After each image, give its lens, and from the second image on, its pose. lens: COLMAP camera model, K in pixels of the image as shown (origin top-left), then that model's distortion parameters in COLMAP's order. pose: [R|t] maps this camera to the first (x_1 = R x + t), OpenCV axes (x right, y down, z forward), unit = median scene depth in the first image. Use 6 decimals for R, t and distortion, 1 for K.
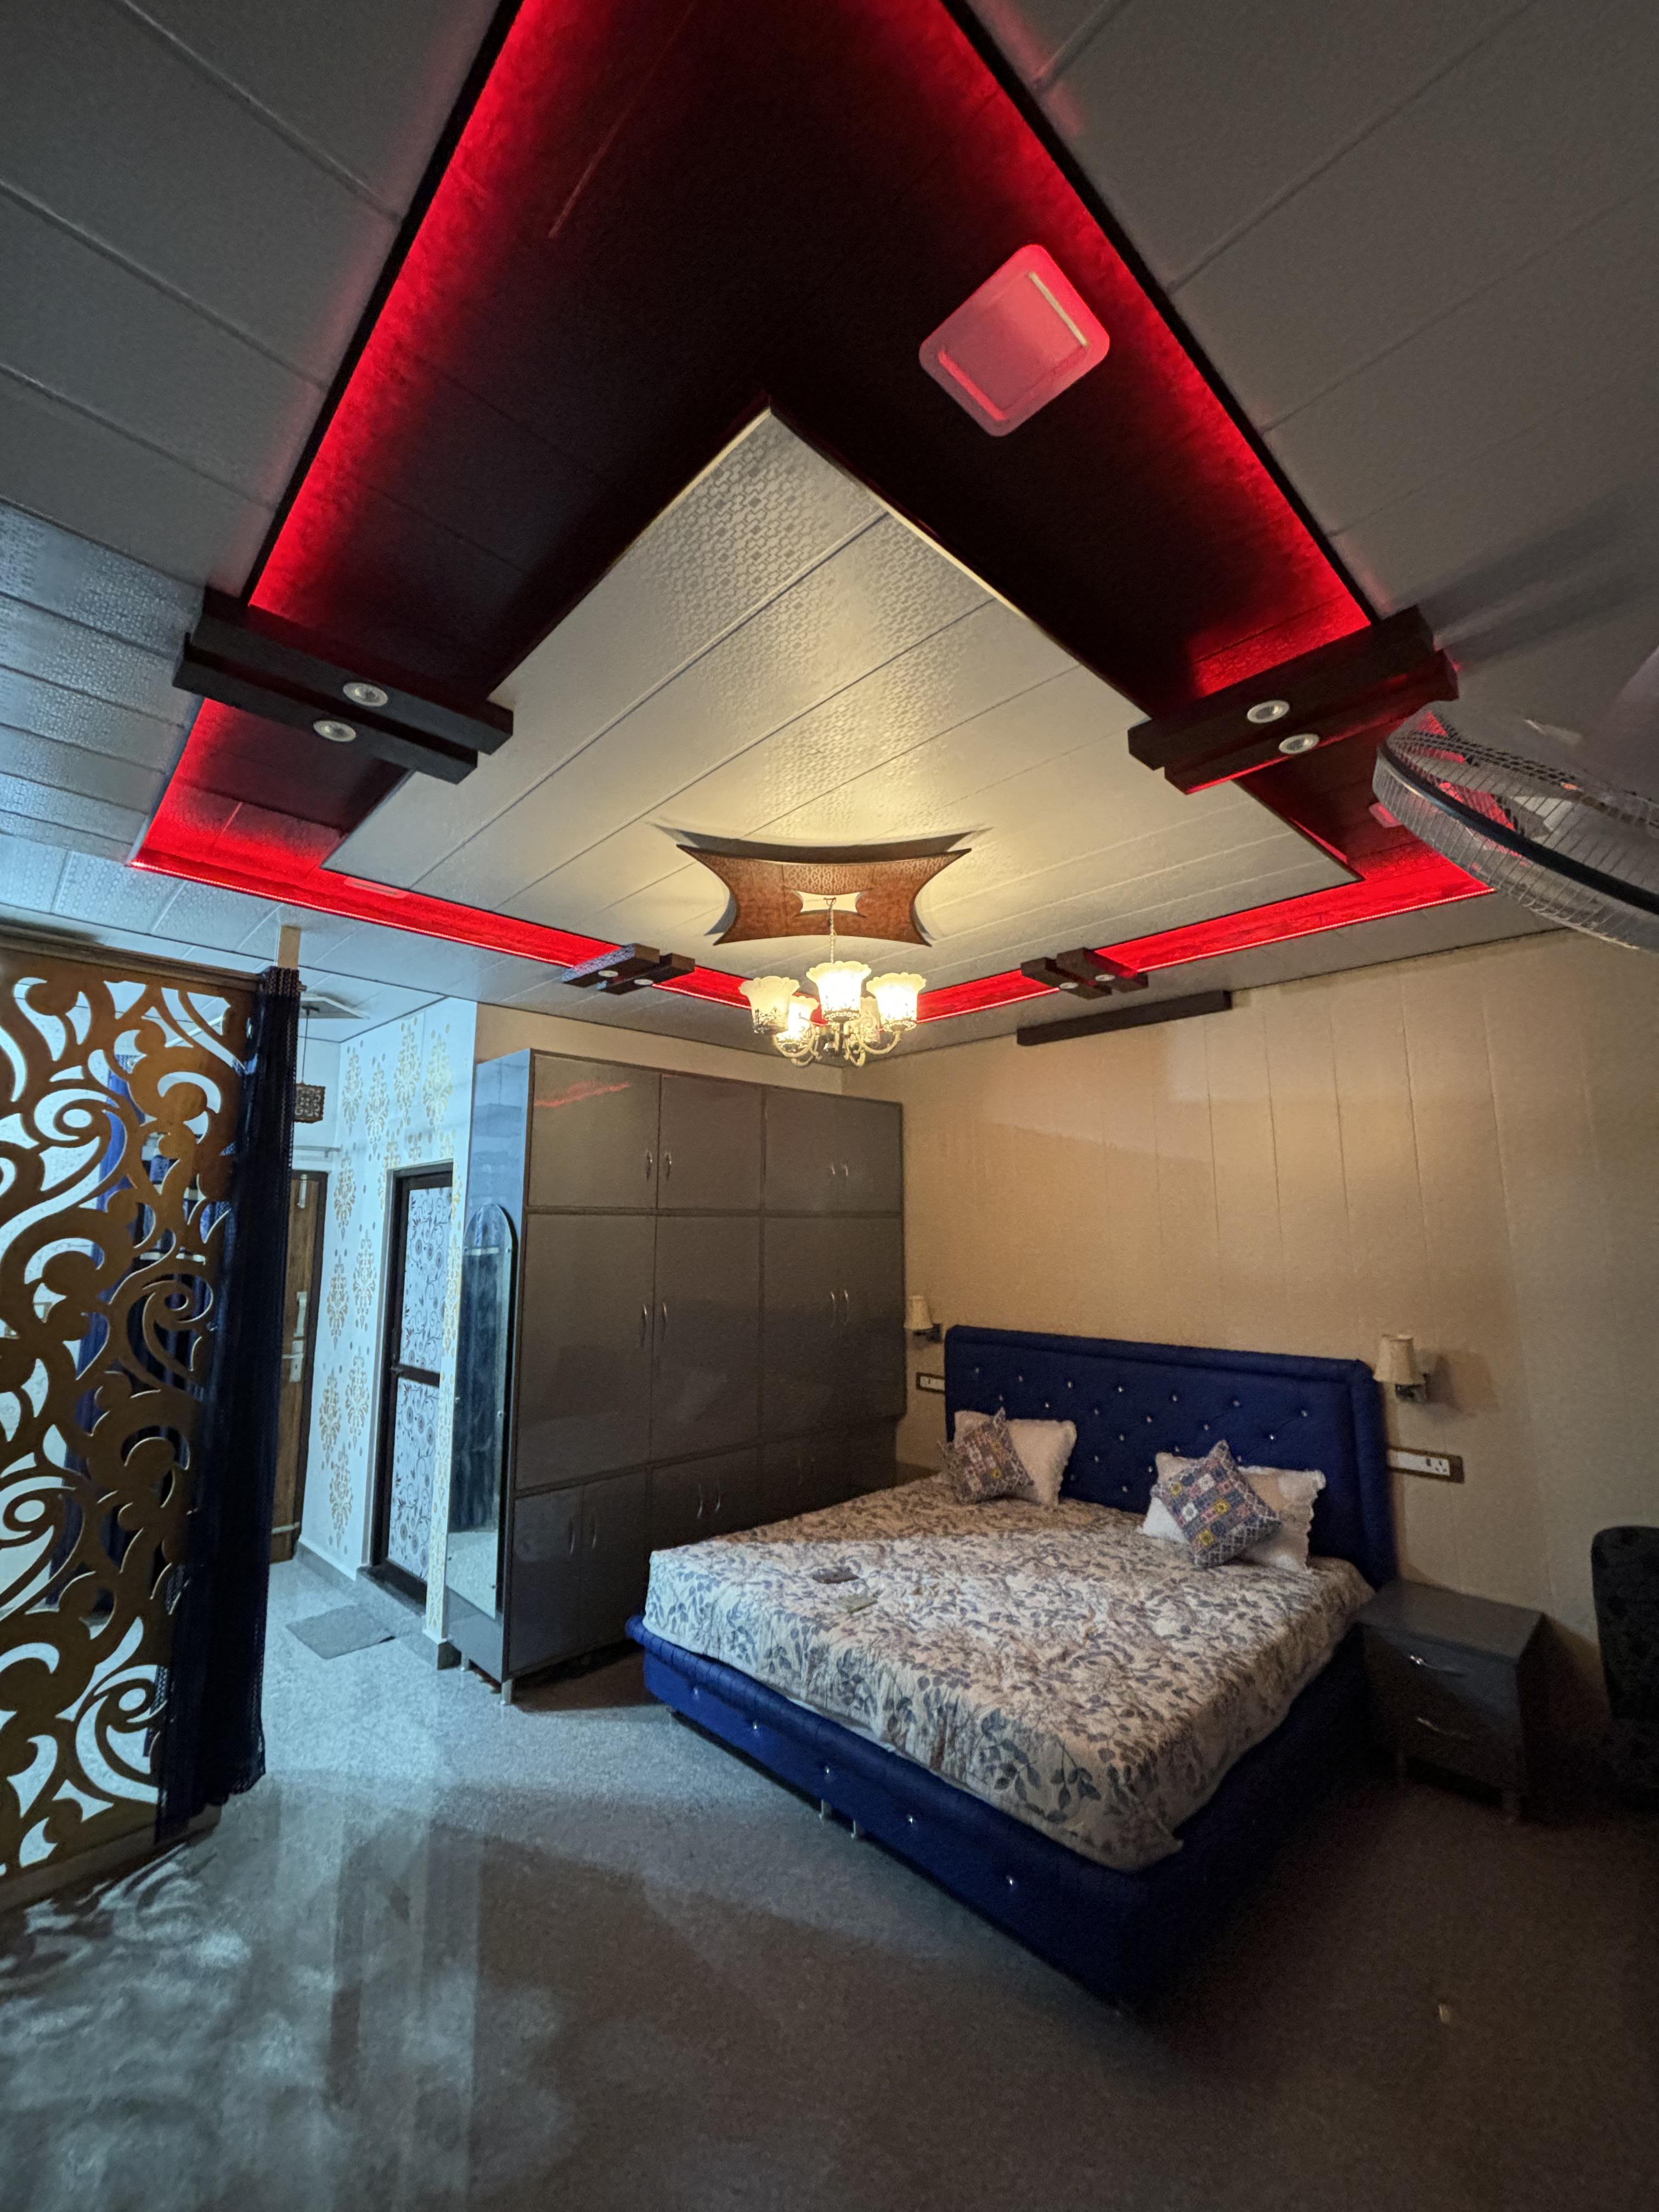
lens RADIAL K [[915.6, 0, 821.4], [0, 915.6, 1094.1], [0, 0, 1]] dist [0.000841, -0.000117]
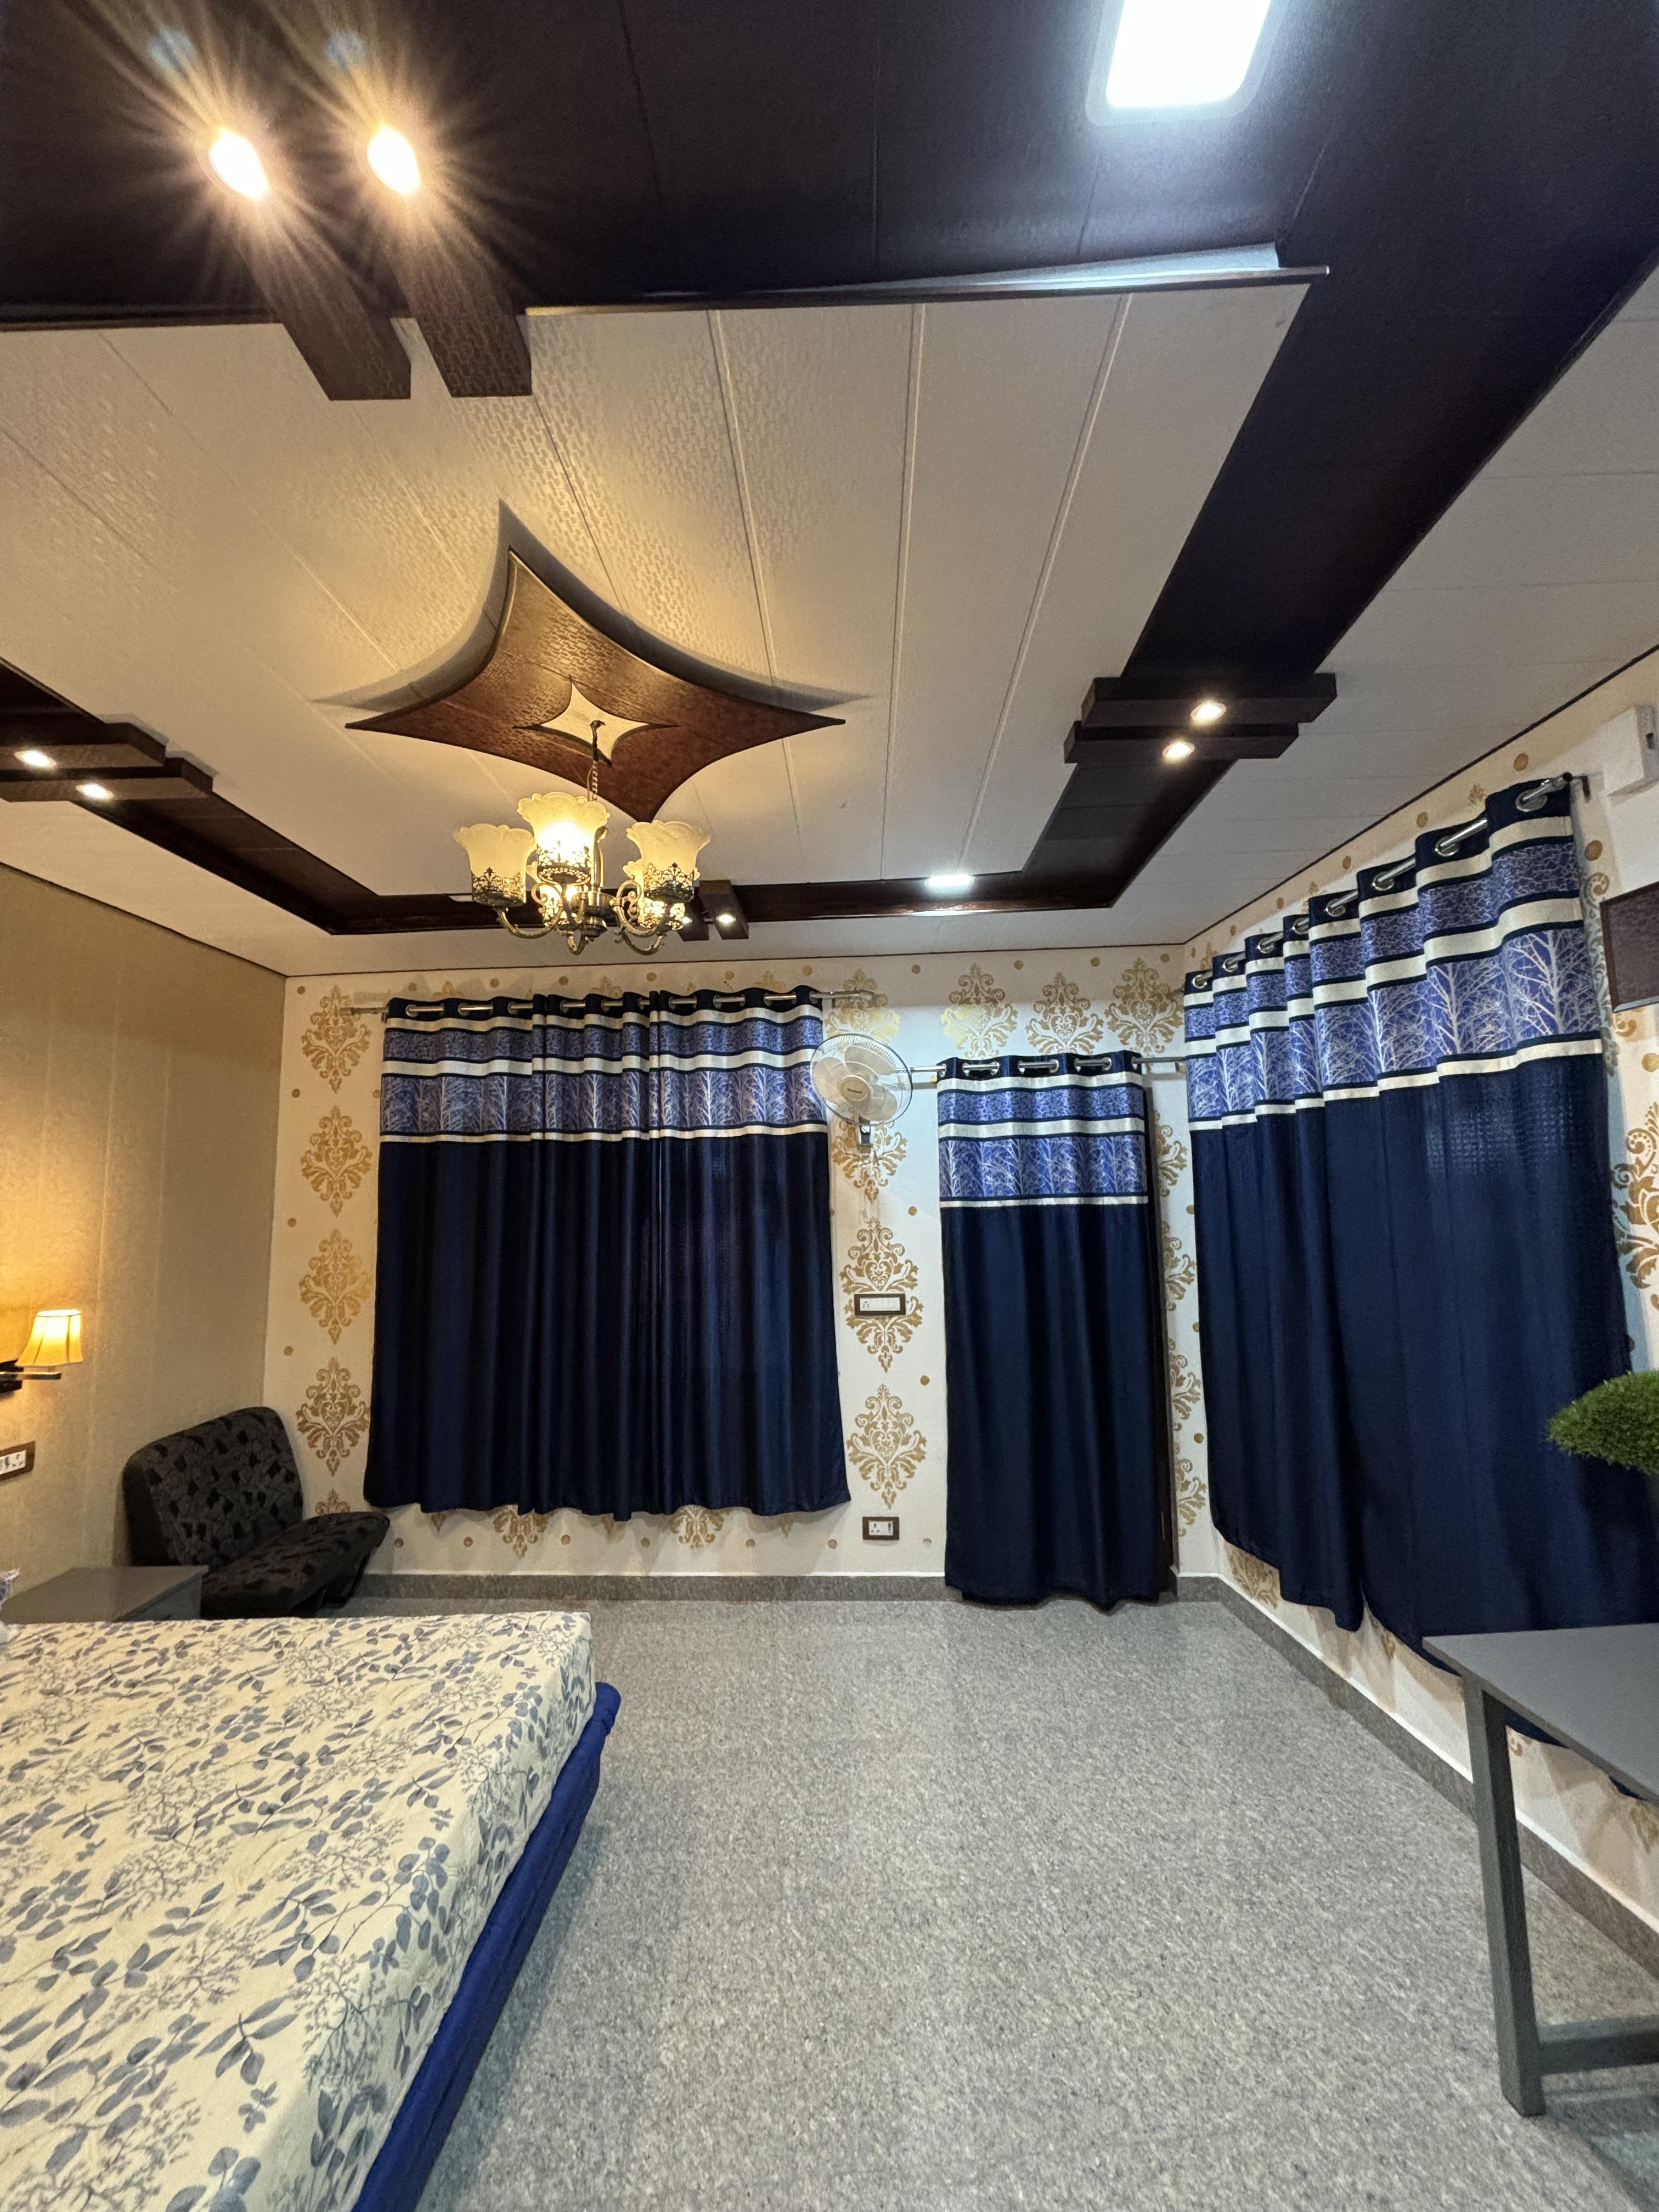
lens RADIAL K [[884.3, 0, 829.5], [0, 884.3, 1106.0], [0, 0, 1]] dist [0.002292, -0.000053]
pose [[-0.695760, 0.089915, 0.712624, -0.482391], [-0.084490, 0.975001, -0.205511, 0.176624], [-0.713287, -0.203196, -0.670770, 1.031434]]
